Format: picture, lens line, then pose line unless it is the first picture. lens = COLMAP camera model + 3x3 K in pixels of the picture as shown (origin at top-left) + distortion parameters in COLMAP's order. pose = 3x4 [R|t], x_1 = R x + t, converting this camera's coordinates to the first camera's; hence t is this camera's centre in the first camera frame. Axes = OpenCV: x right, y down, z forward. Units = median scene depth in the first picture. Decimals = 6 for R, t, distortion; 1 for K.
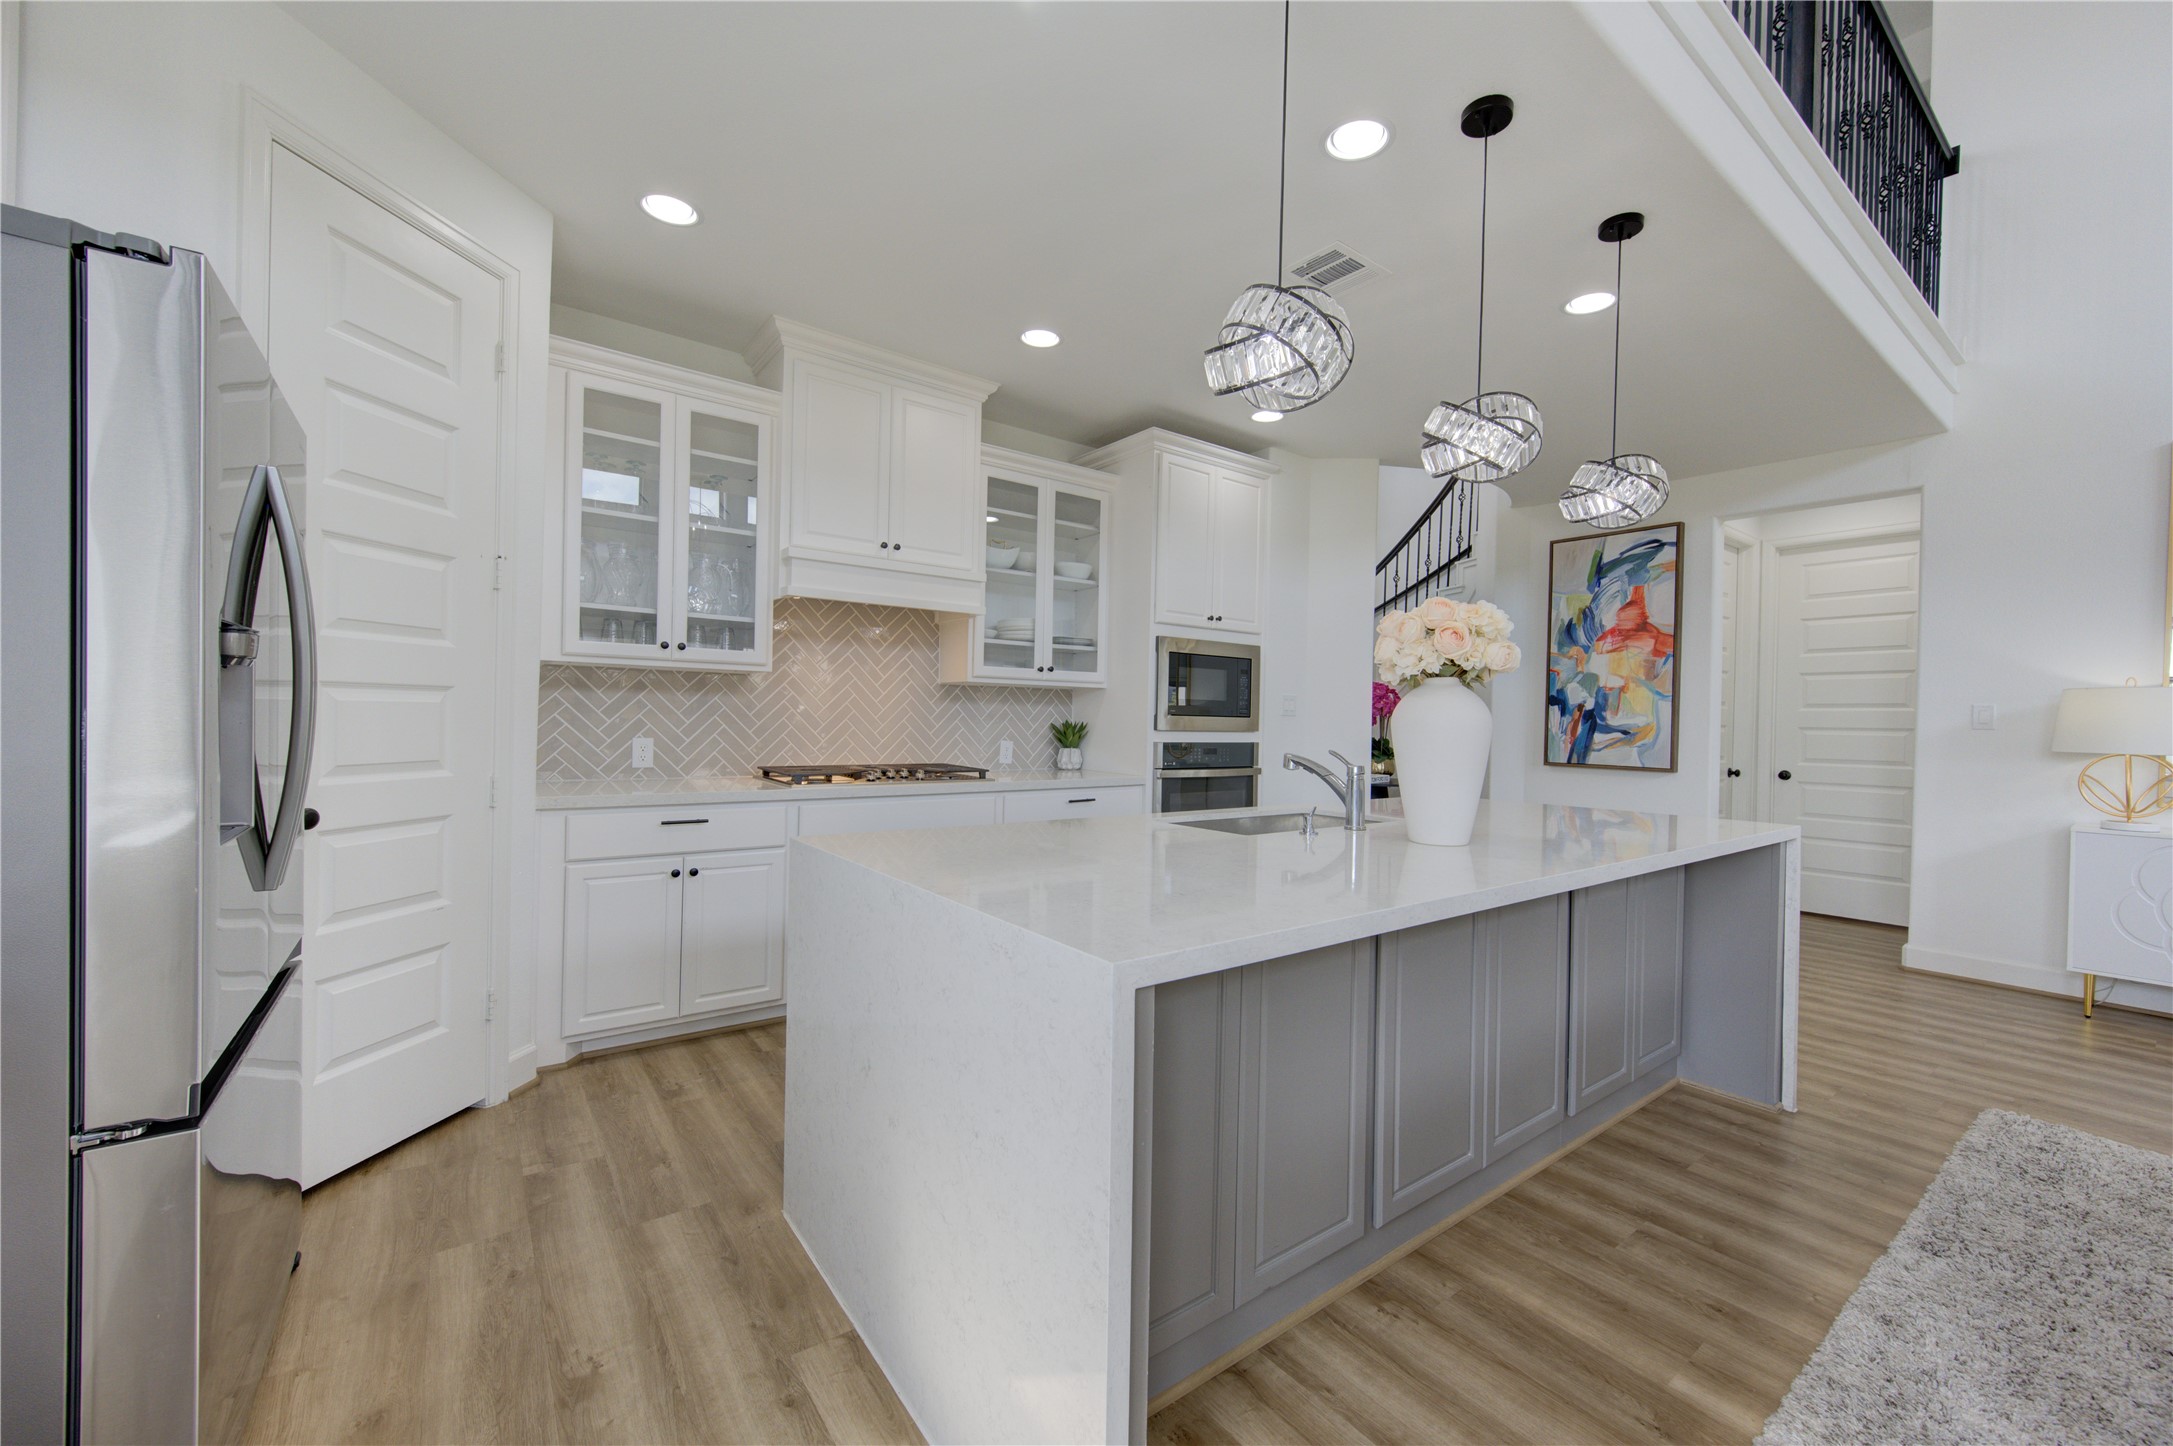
lens RADIAL K [[843.6, 0, 1089.6], [0, 843.6, 726.1], [0, 0, 1]] dist [-0.003677, -0.001014]
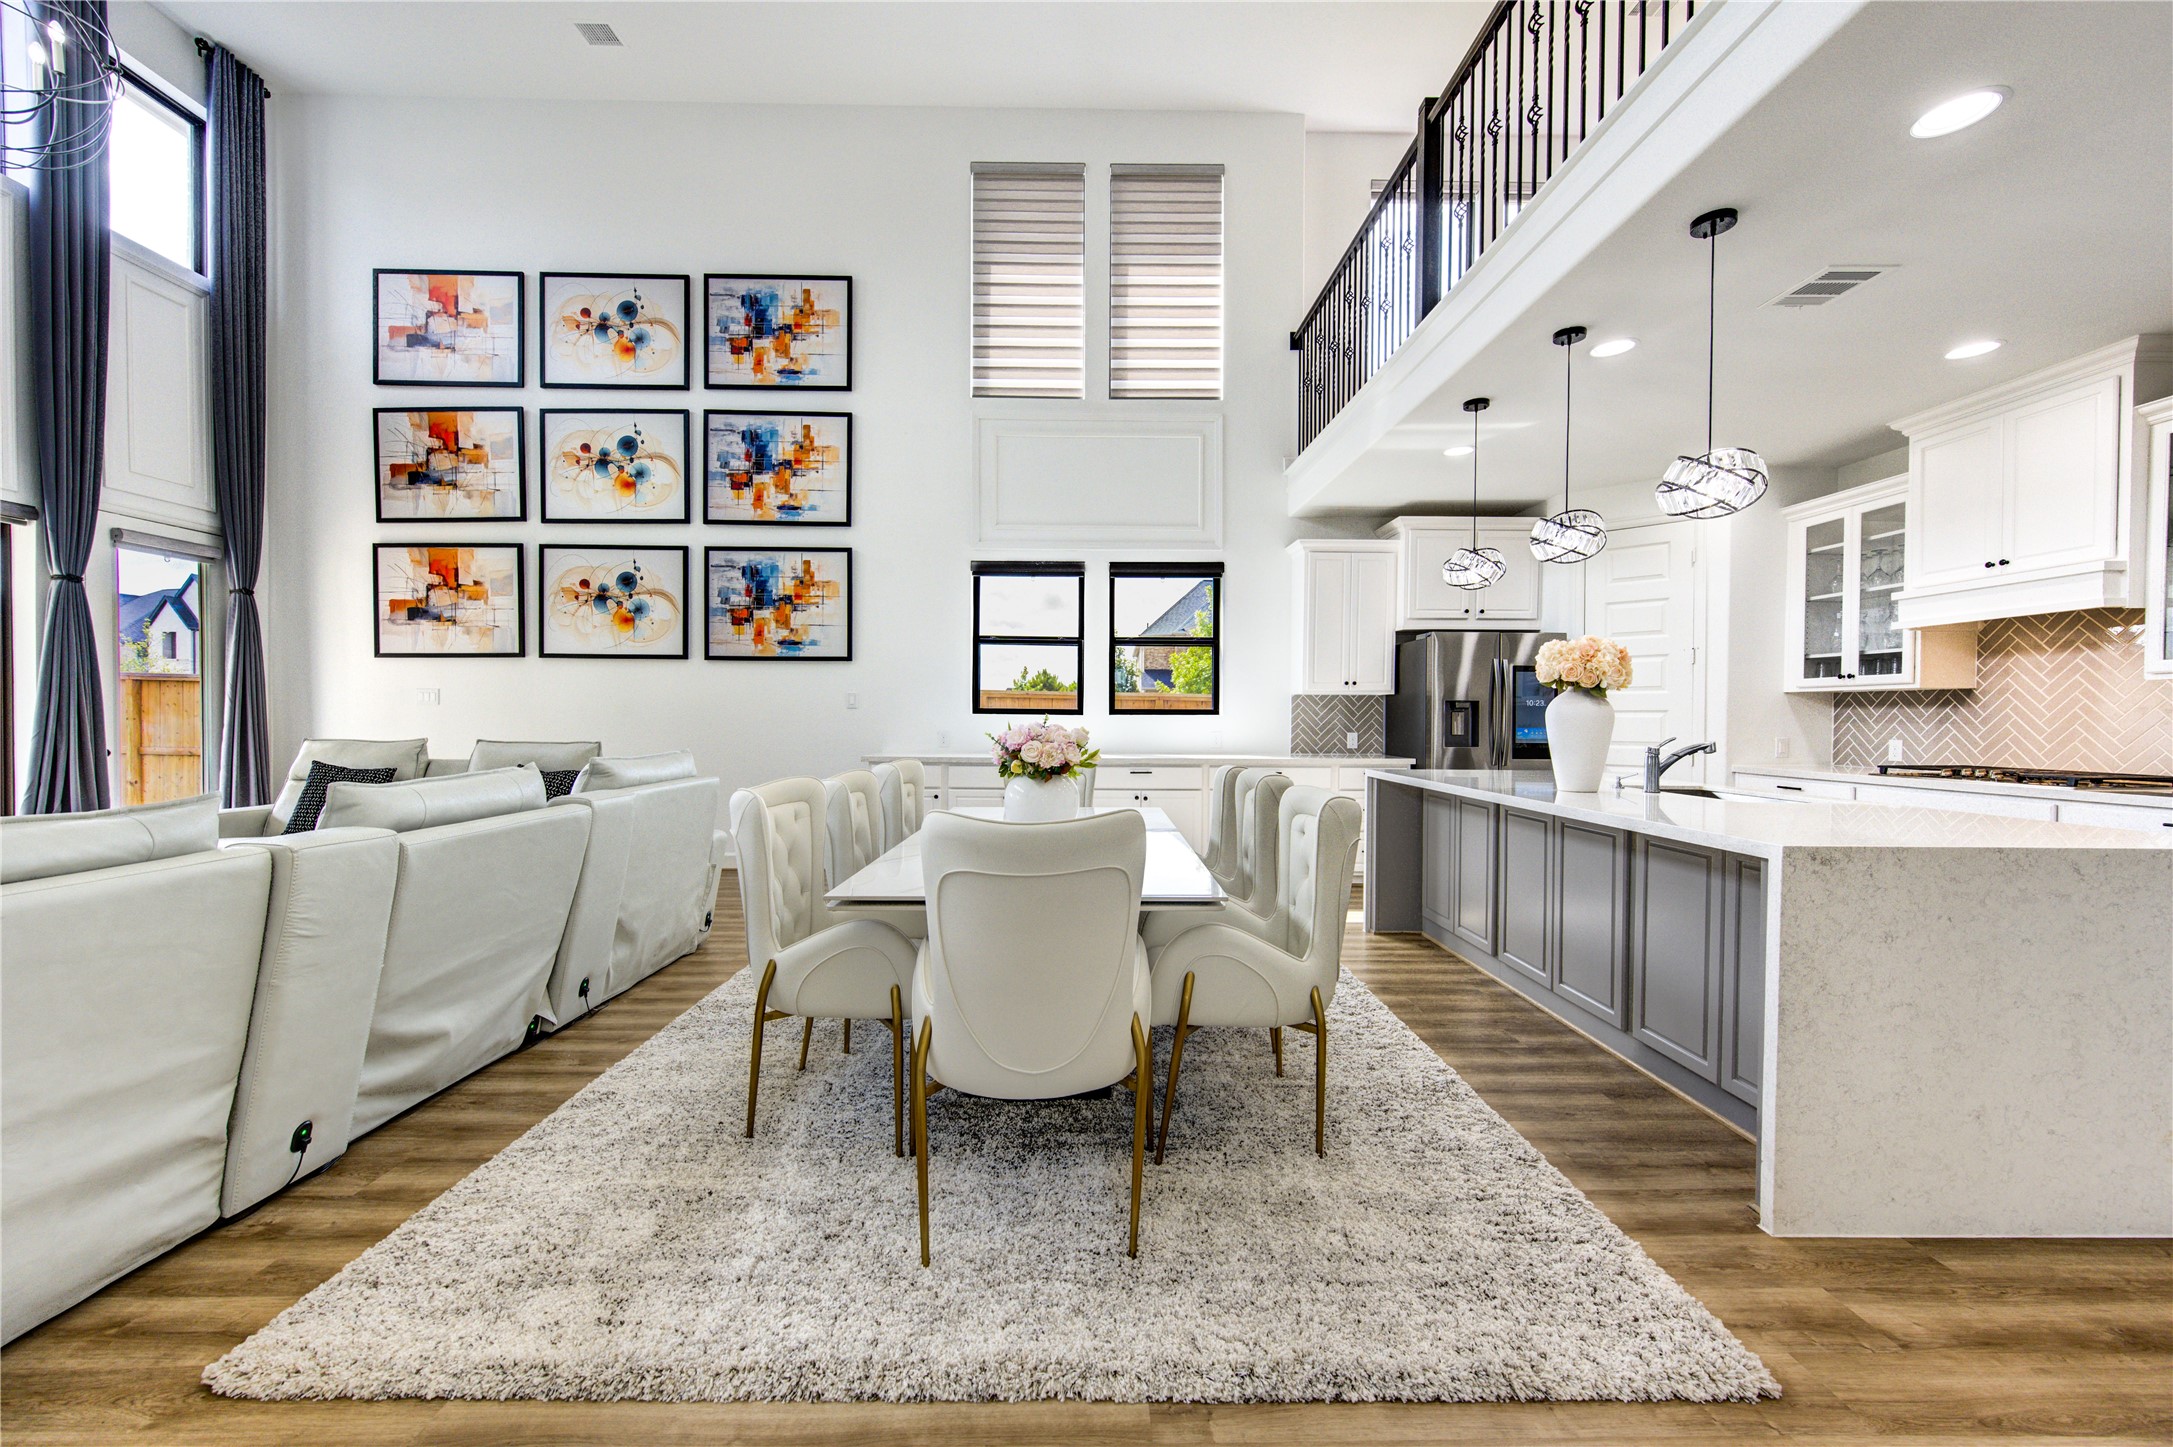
lens RADIAL K [[834.7, 0, 1099.2], [0, 834.7, 726.9], [0, 0, 1]] dist [-0.002663, -0.000599]
pose [[-0.578111, -0.011931, -0.815871, 1.023908], [-0.020101, 0.999798, -0.000378, 0.014694], [0.815710, 0.016182, -0.578234, 0.539903]]
